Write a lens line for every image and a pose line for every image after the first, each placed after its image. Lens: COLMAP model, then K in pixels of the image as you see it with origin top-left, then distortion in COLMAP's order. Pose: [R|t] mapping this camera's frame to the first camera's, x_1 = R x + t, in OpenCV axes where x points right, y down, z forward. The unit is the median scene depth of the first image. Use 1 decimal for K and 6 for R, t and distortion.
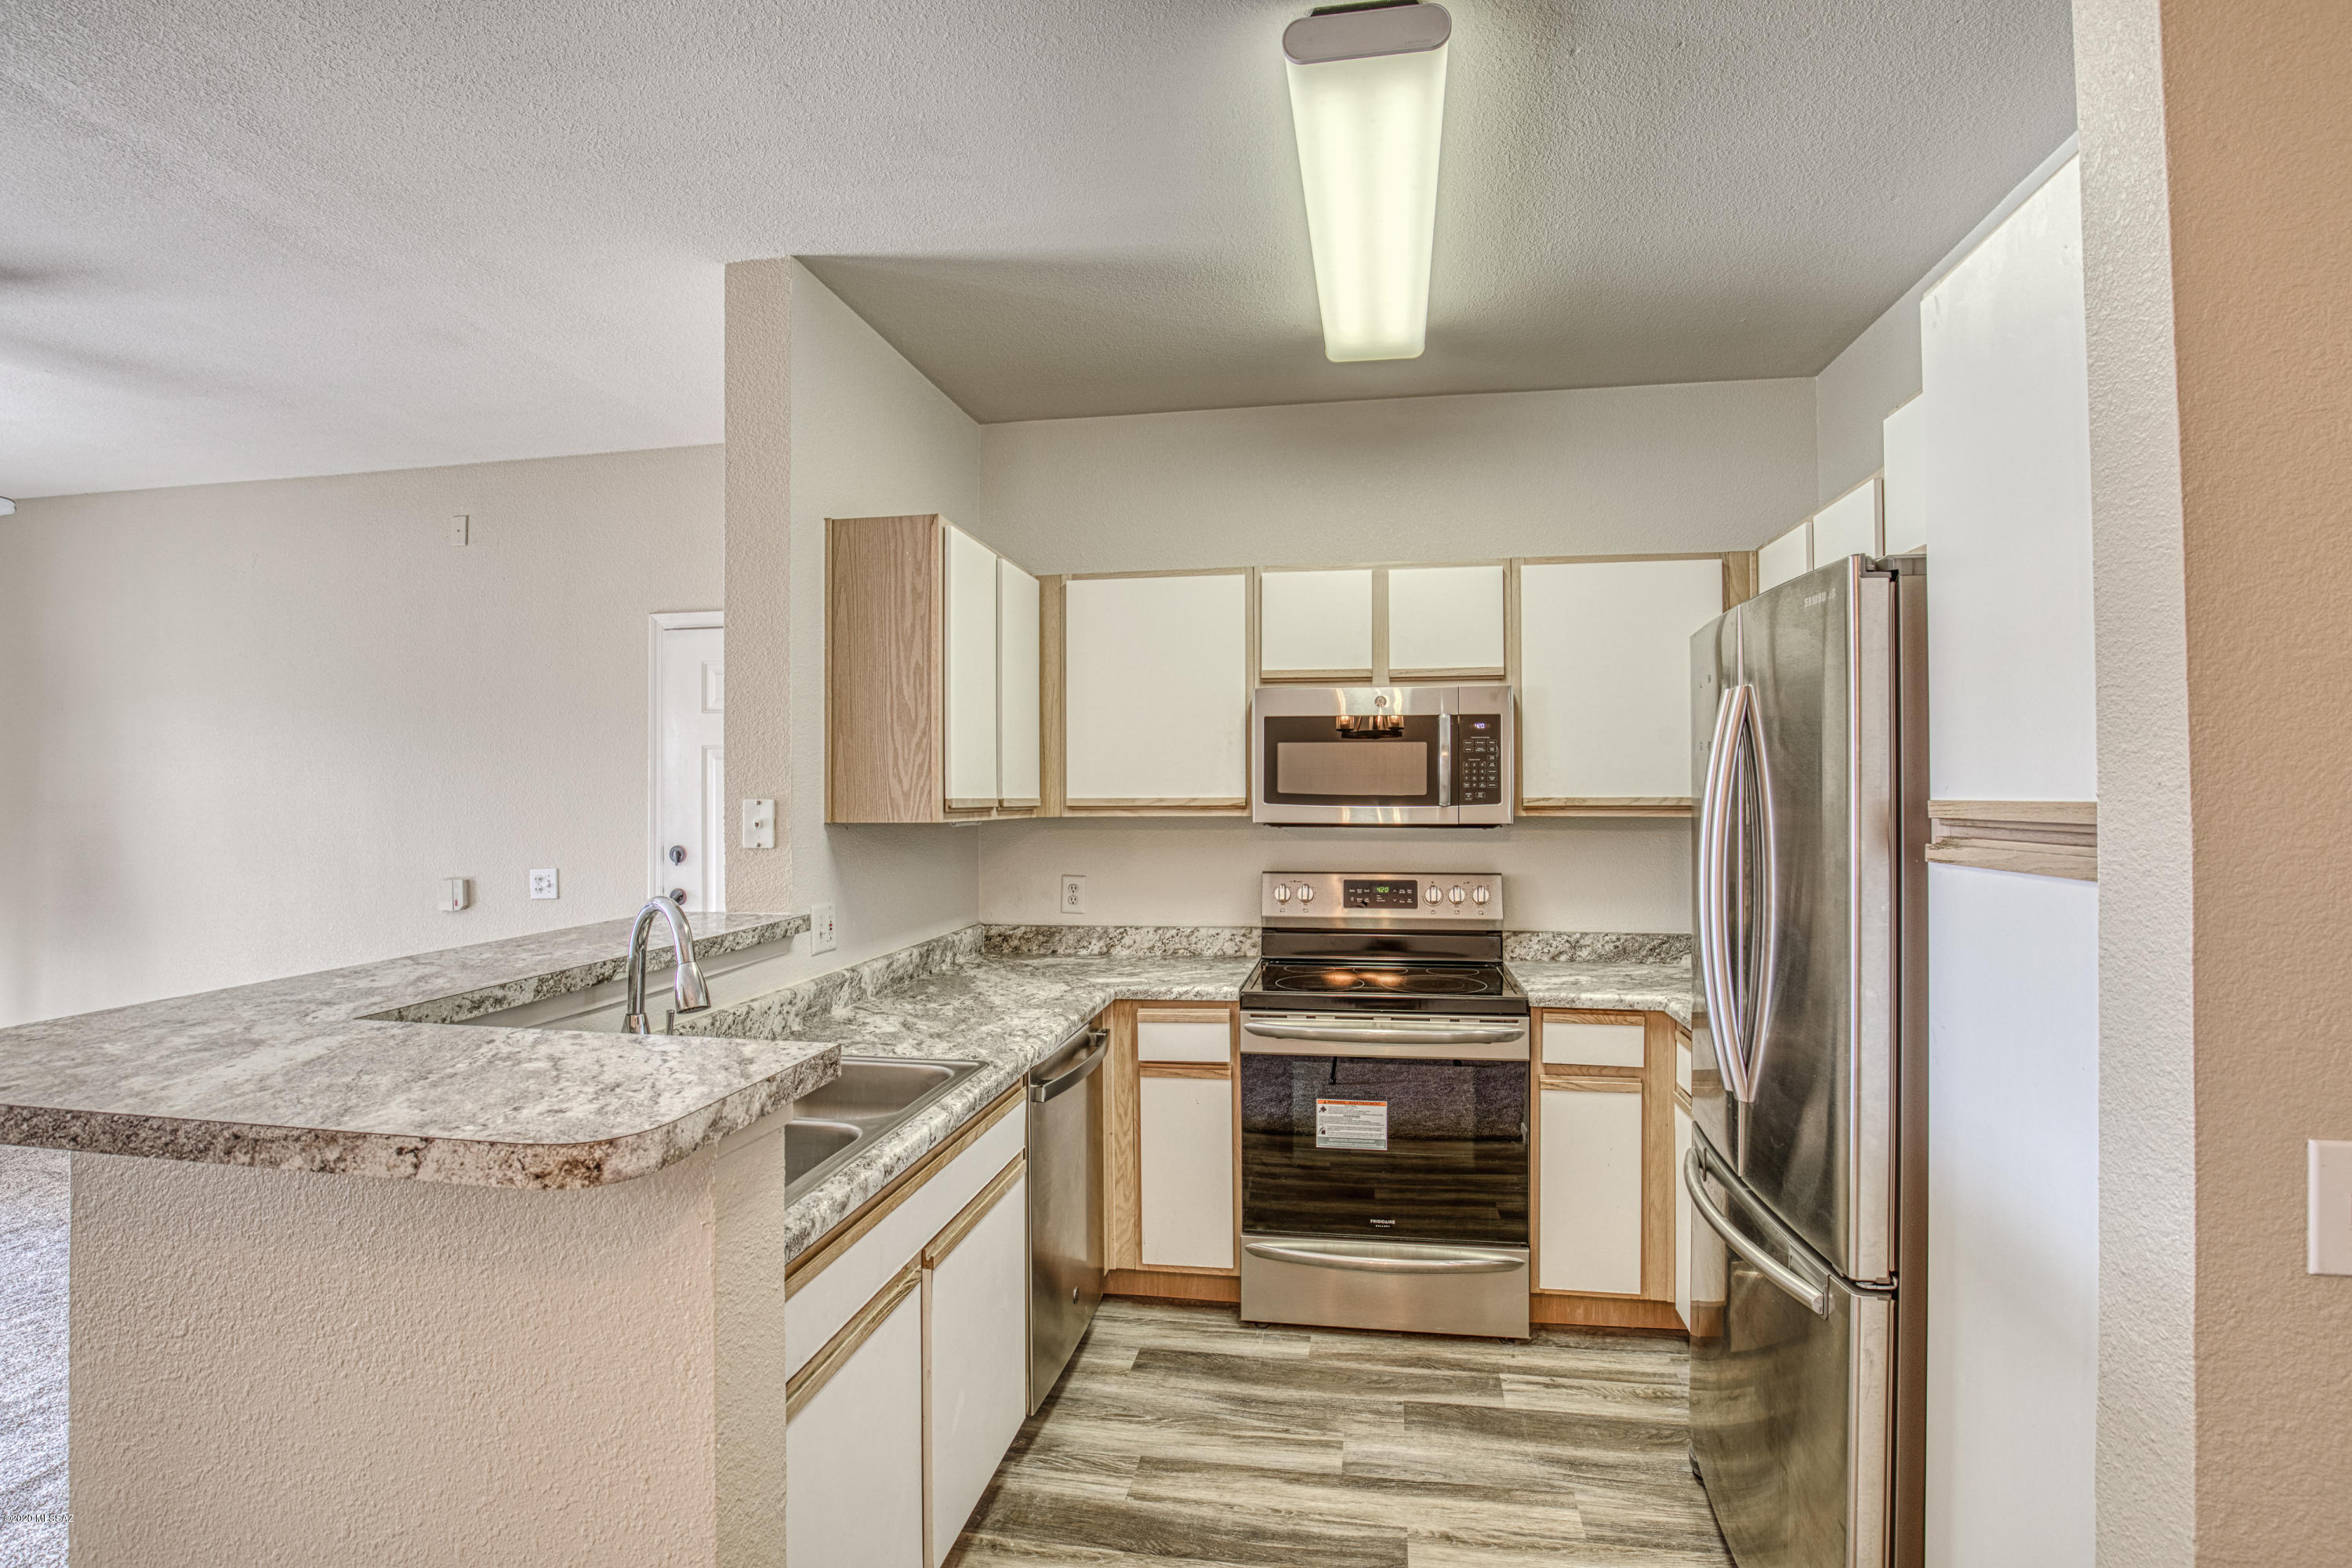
lens RADIAL K [[1089.6, 0, 1185.0], [0, 1089.6, 783.8], [0, 0, 1]] dist [-0.035481, 0.000351]
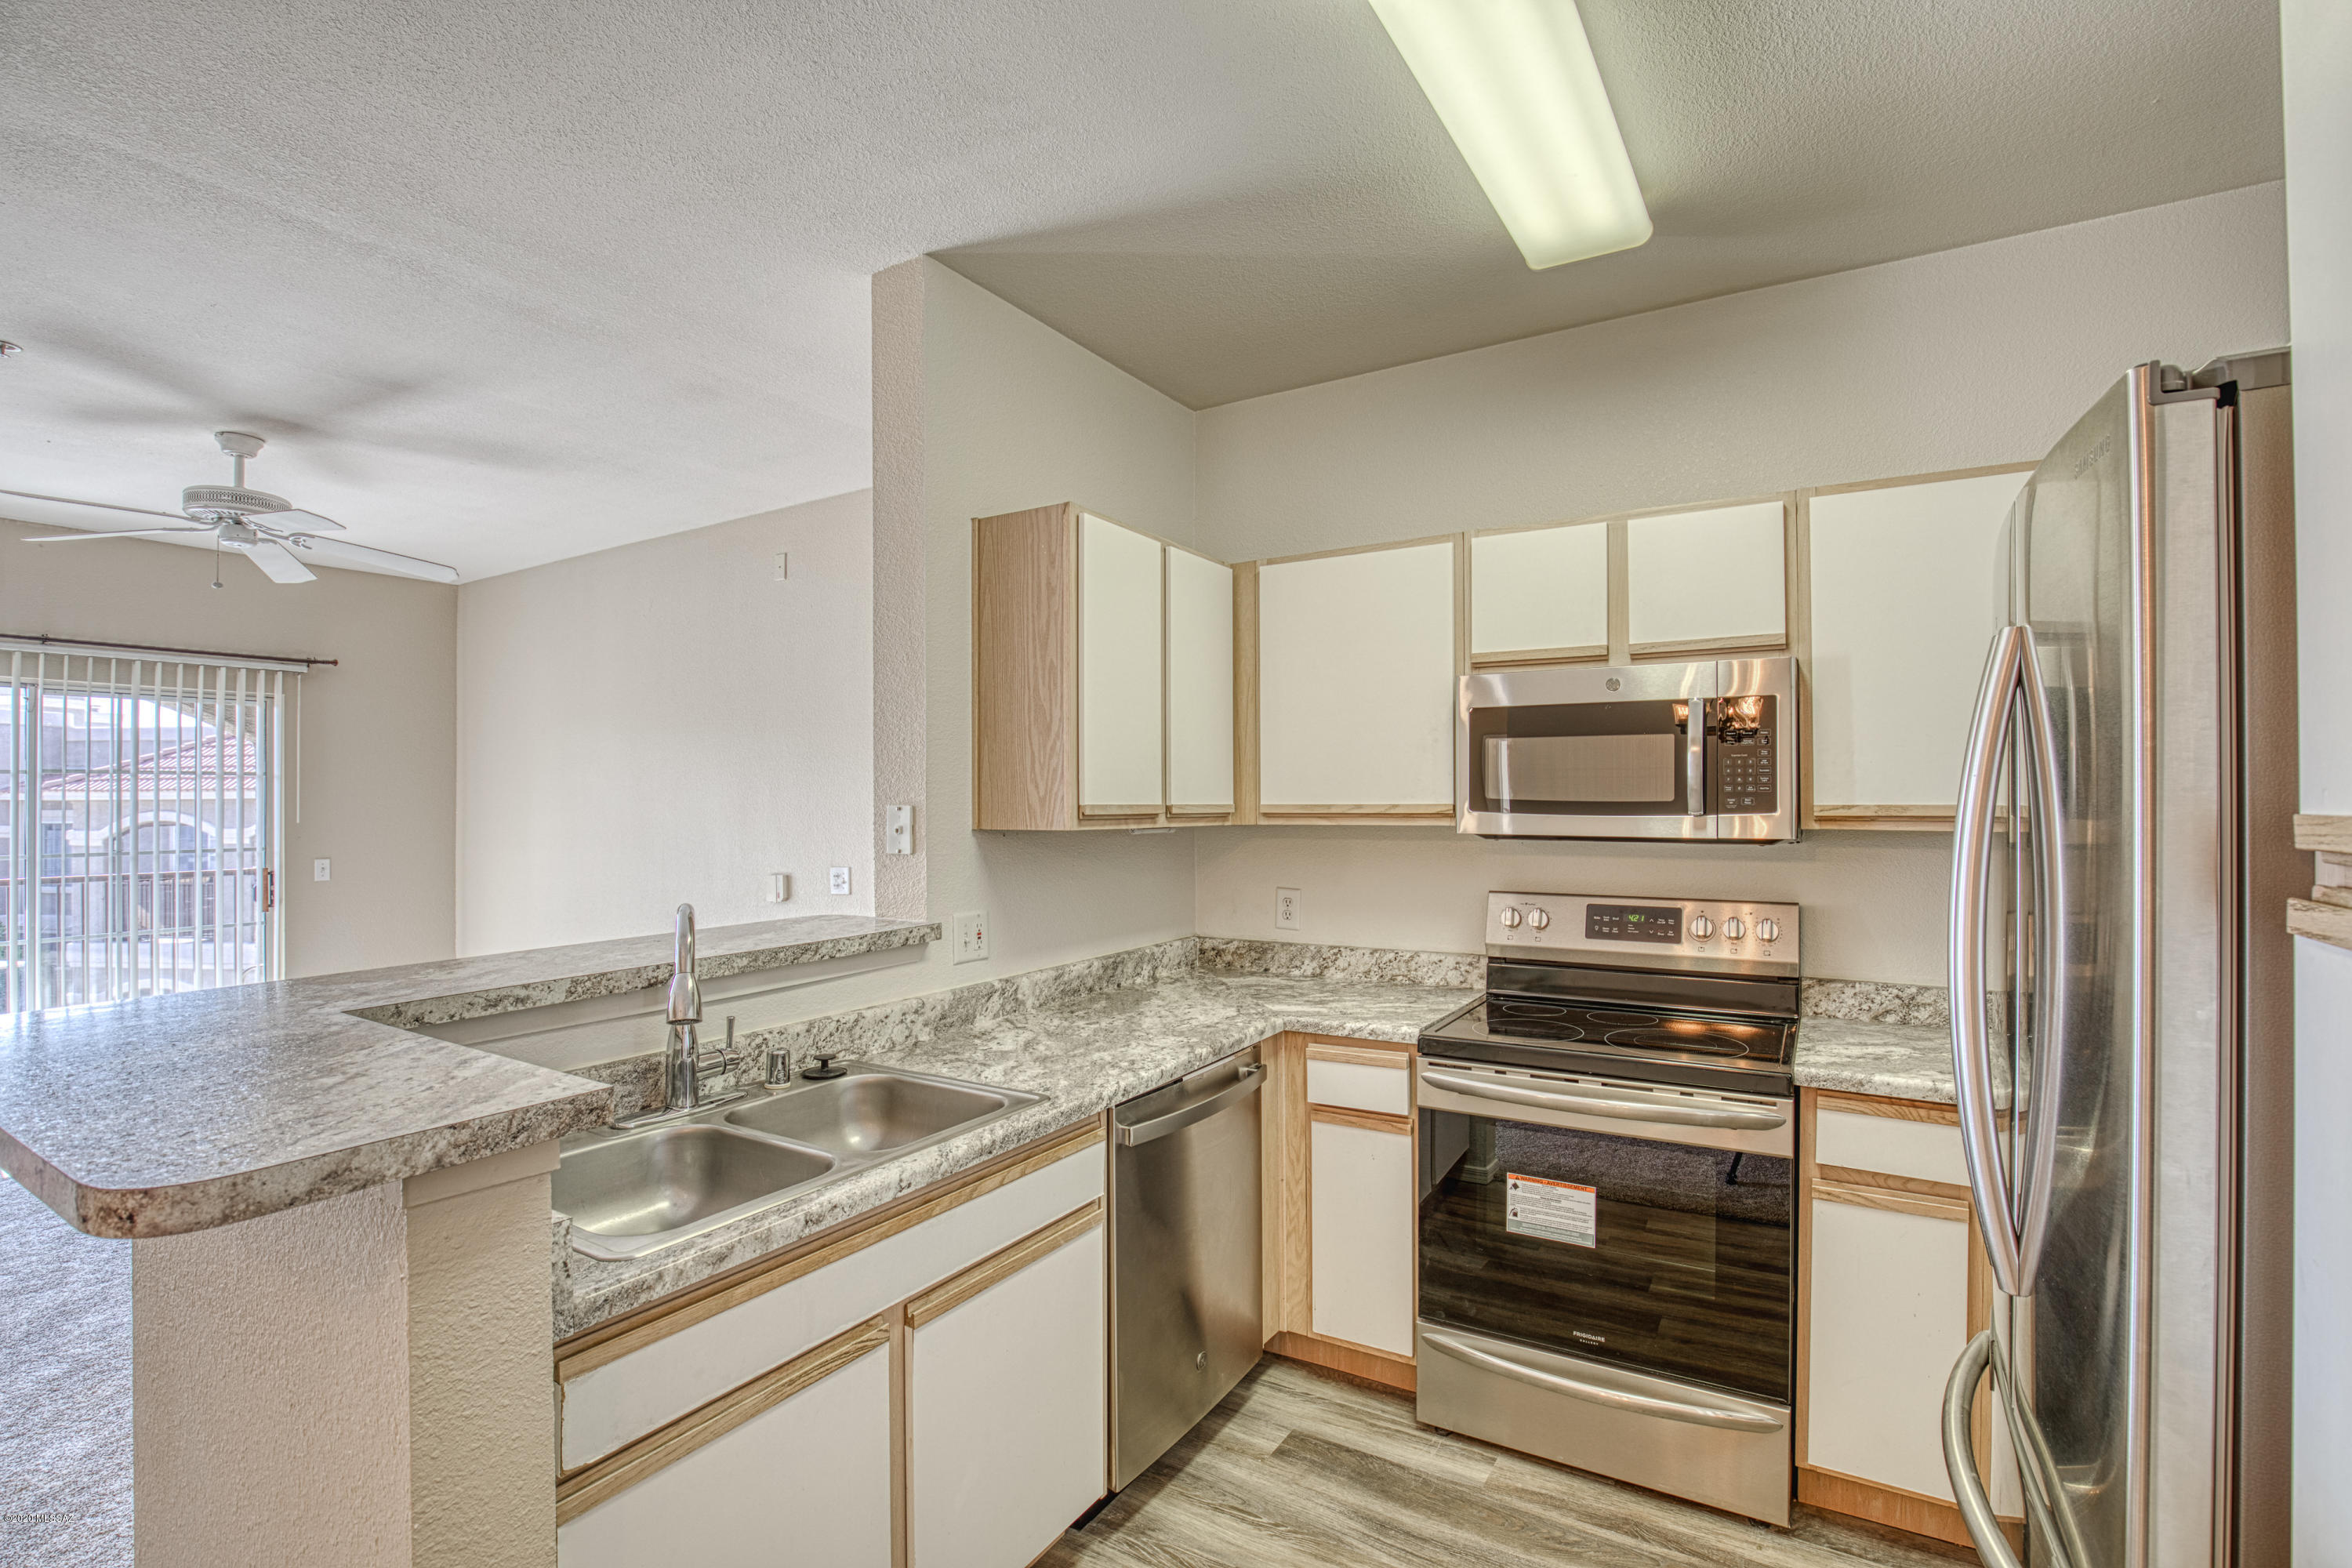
lens RADIAL K [[1060.5, 0, 1193.2], [0, 1060.5, 793.2], [0, 0, 1]] dist [-0.040424, 0.007494]
pose [[0.928102, -0.001819, -0.372323, 0.198784], [0.003582, 0.999985, 0.004043, 0.000142], [0.372310, -0.005086, 0.928095, 0.179038]]
